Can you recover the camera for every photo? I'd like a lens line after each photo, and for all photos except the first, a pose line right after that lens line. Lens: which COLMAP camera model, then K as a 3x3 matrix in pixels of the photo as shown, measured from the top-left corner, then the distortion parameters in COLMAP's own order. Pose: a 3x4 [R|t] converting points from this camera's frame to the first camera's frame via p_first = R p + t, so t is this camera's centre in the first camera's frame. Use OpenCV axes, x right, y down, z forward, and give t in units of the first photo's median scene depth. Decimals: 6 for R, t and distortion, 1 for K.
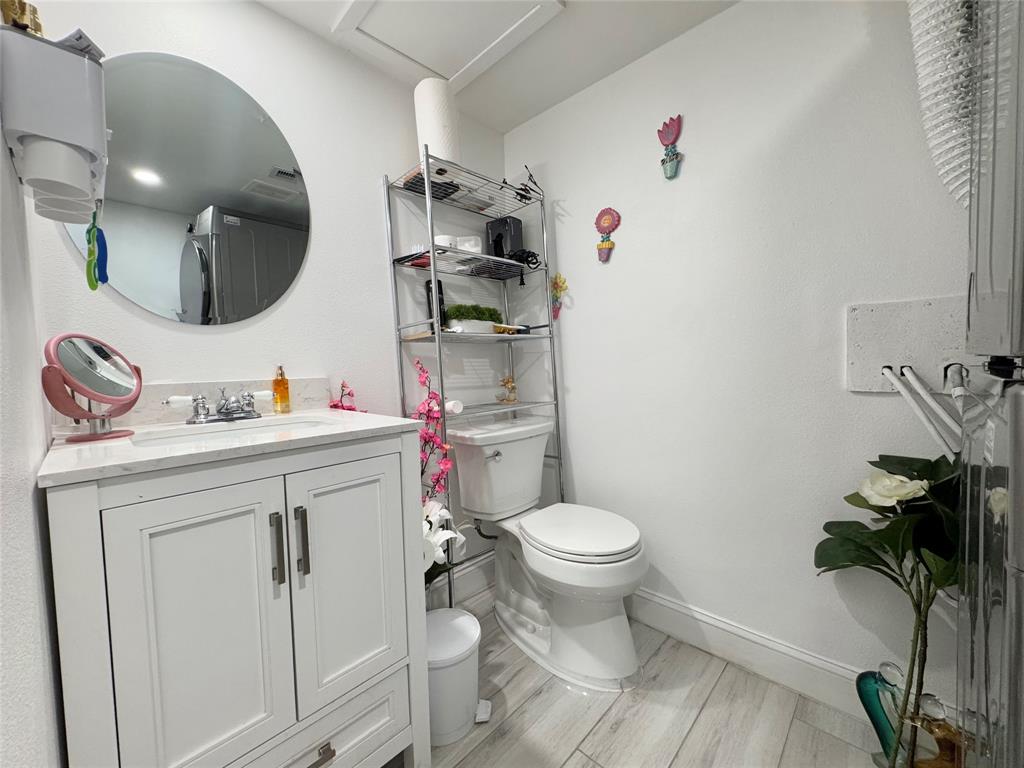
lens RADIAL K [[408.1, 0, 512.0], [0, 408.1, 382.7], [0, 0, 1]] dist [-0.008104, 0.000806]
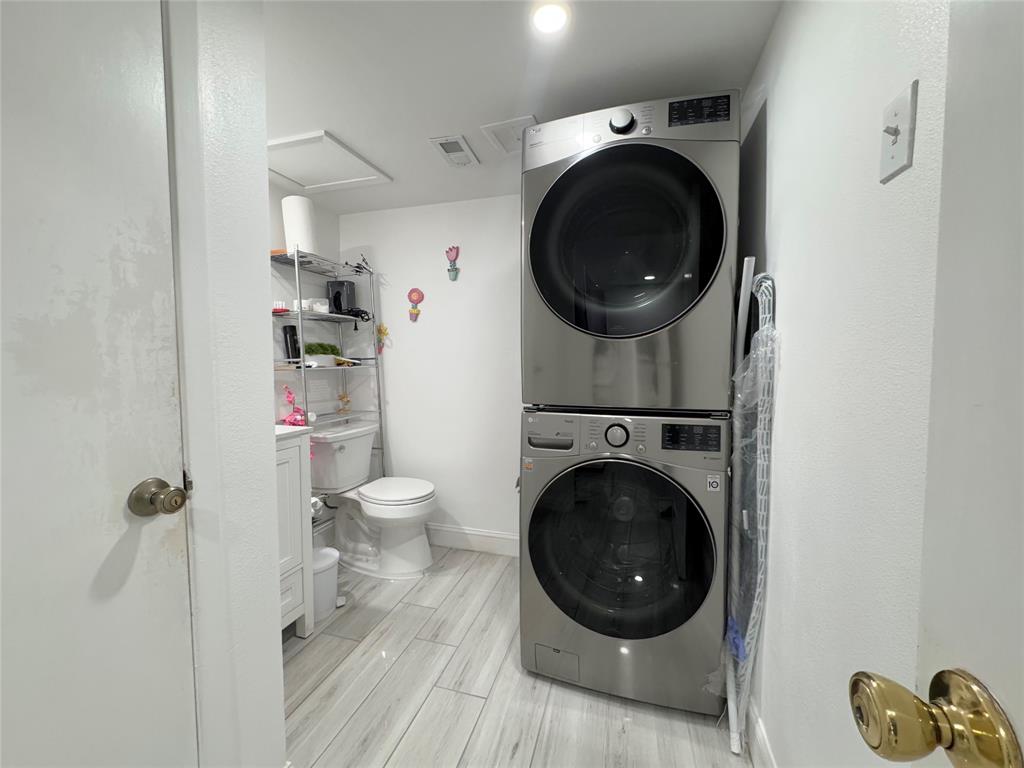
lens RADIAL K [[408.1, 0, 512.4], [0, 408.1, 385.8], [0, 0, 1]] dist [-0.008104, 0.000806]
pose [[0.889845, 0.001558, 0.456260, -0.153383], [-0.005838, 0.999951, 0.007972, -0.064004], [-0.456226, -0.009757, 0.889811, -0.584470]]
